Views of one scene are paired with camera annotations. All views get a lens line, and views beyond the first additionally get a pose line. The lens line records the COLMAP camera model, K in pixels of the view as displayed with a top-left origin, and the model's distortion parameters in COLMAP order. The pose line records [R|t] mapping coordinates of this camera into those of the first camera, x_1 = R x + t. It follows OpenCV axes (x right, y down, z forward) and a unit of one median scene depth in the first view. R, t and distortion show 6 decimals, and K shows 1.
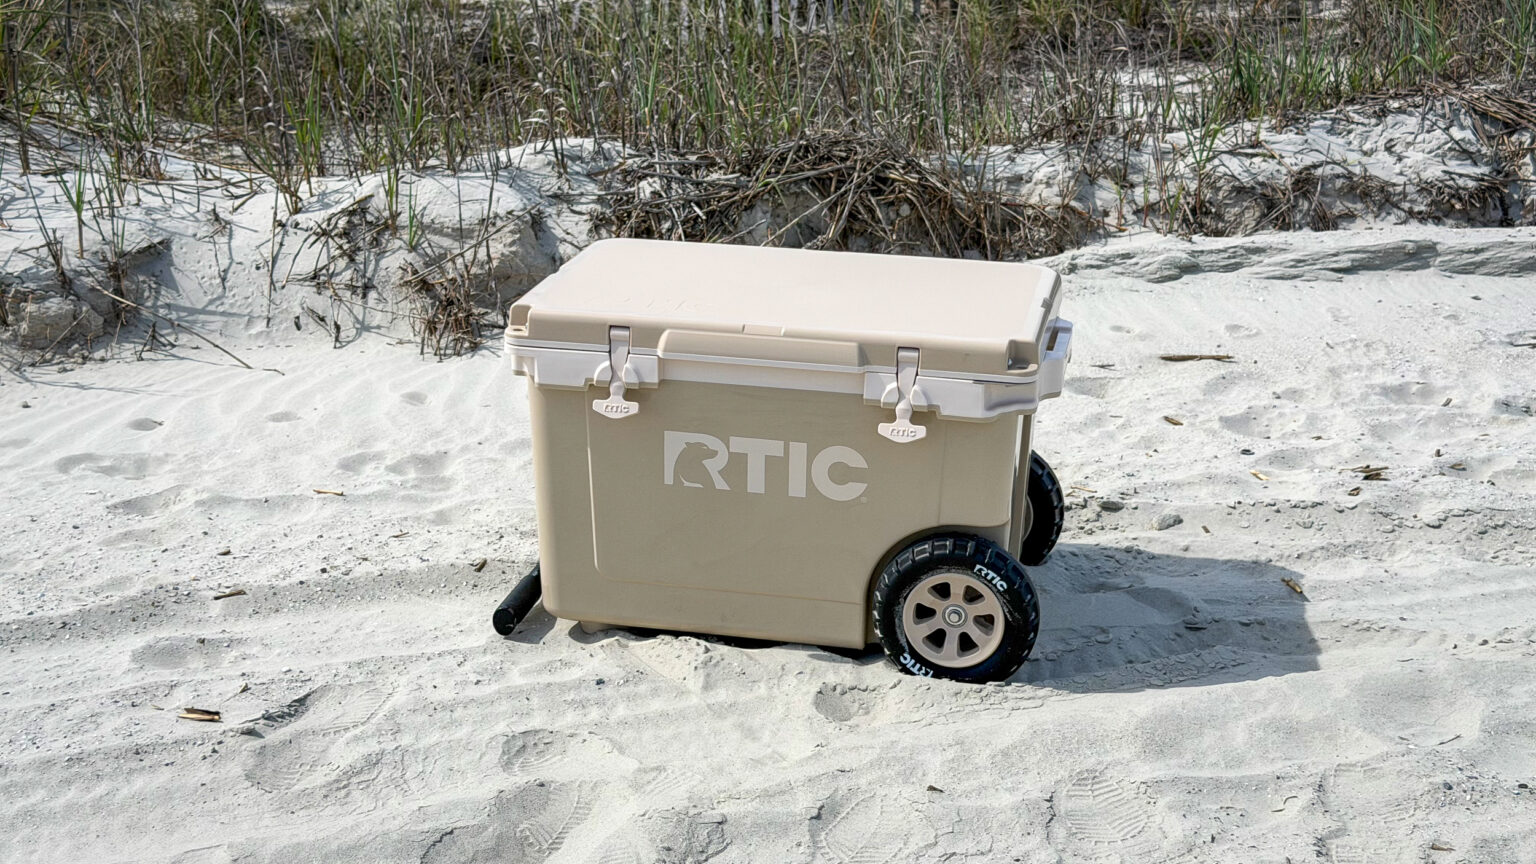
lens RADIAL K [[2122.9, 0, 768.0], [0, 2122.9, 432.0], [0, 0, 1]] dist [0.098828, 0.026915]
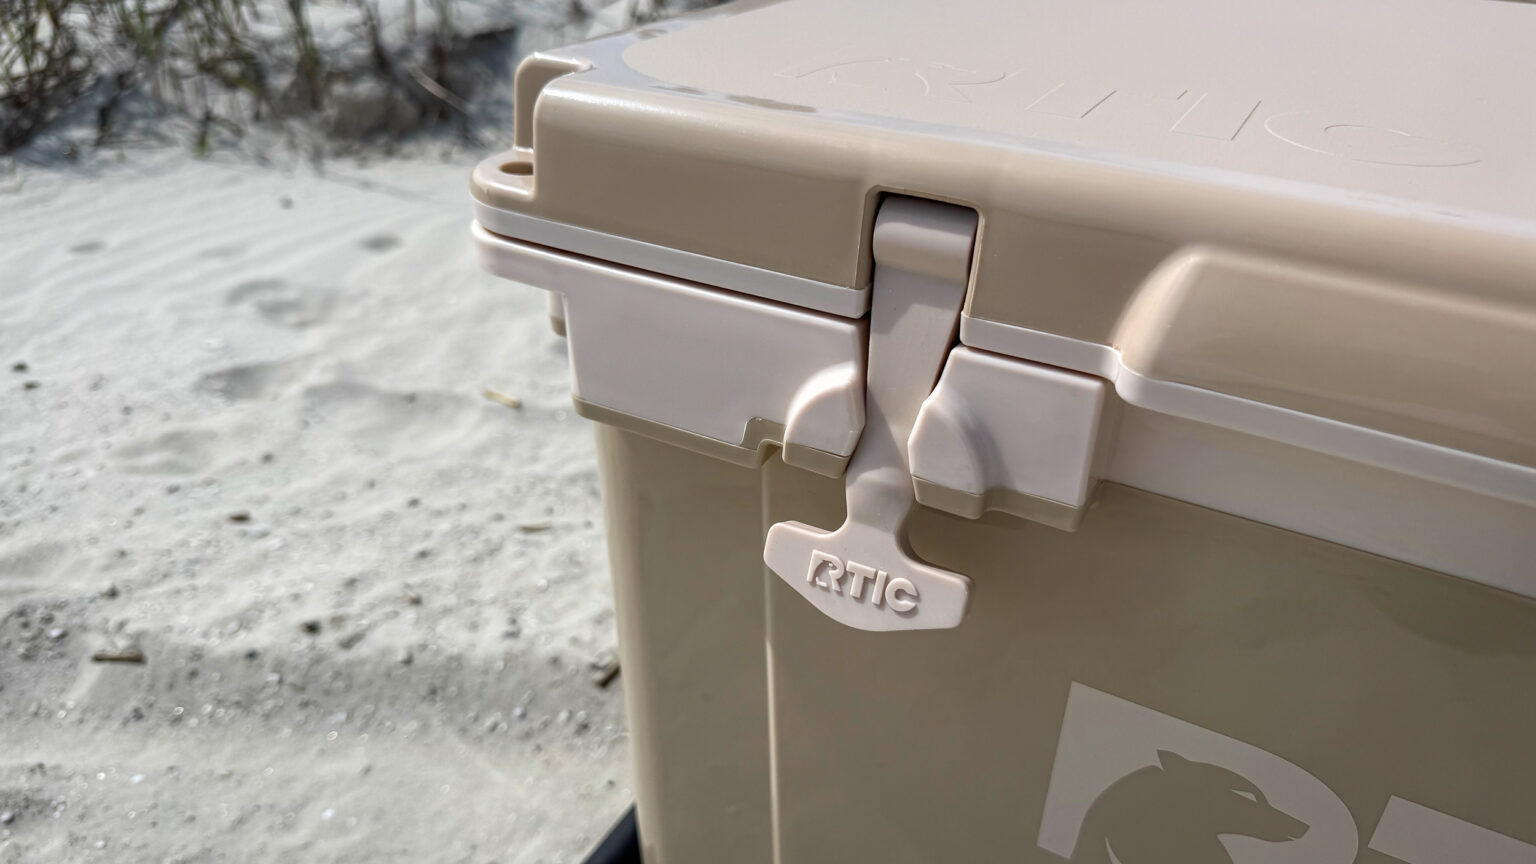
lens RADIAL K [[1131.2, 0, 768.0], [0, 1131.2, 432.0], [0, 0, 1]] dist [-0.015748, -0.008927]
pose [[0.955634, 0.151868, -0.252390, -0.042356], [-0.101442, 0.974108, 0.202047, -0.038129], [0.276539, -0.167480, 0.946296, 0.700573]]
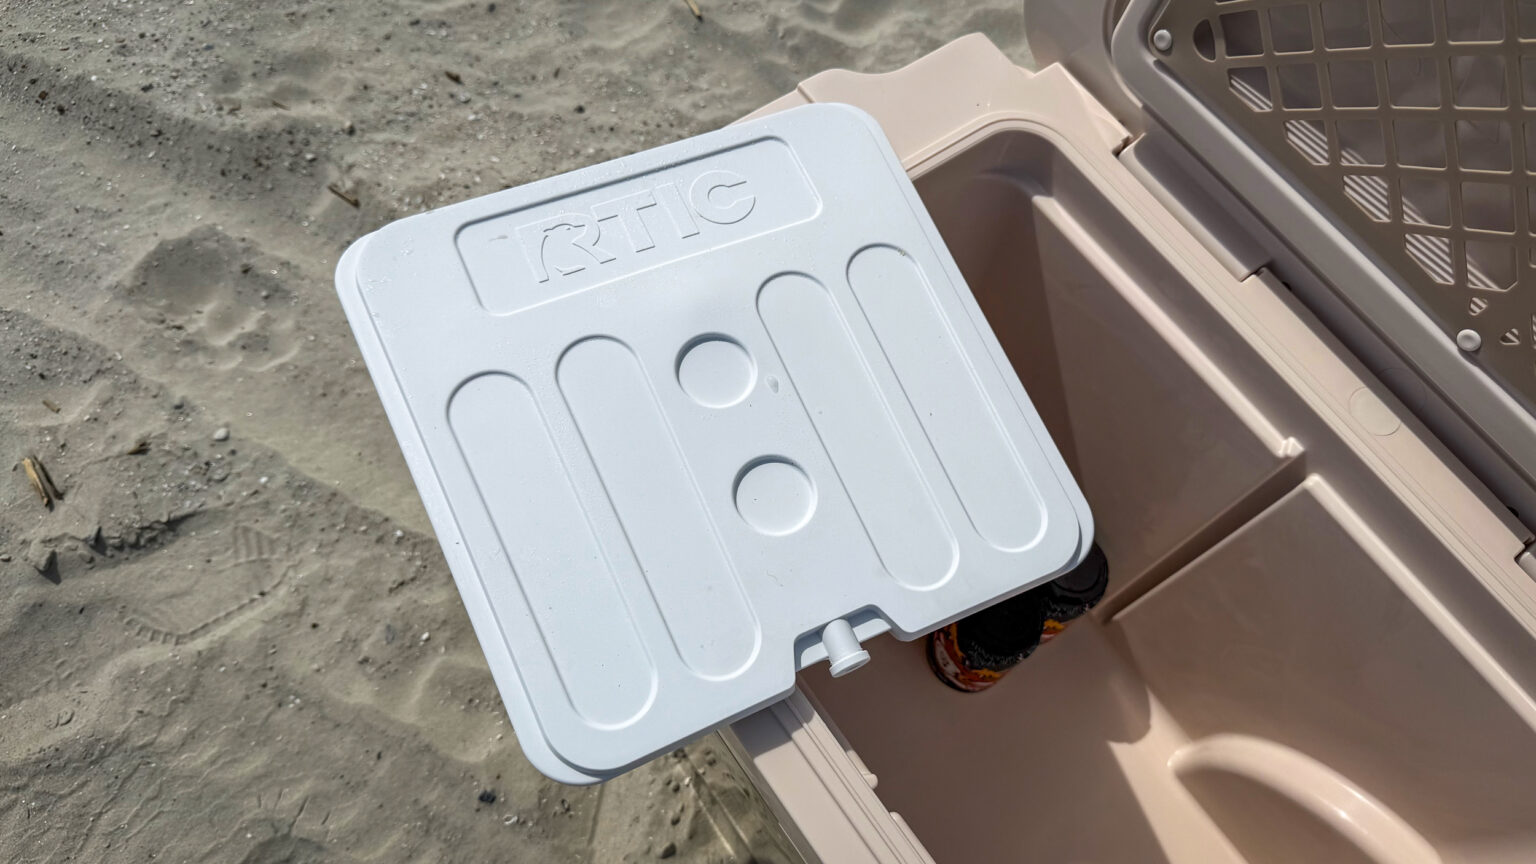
lens RADIAL K [[1131.2, 0, 768.0], [0, 1131.2, 432.0], [0, 0, 1]] dist [-0.015748, -0.008927]
pose [[0.739586, 0.628748, -0.240187, -0.005149], [-0.280610, 0.612406, 0.739065, -0.170330], [0.611777, -0.479203, 0.629359, 0.708038]]
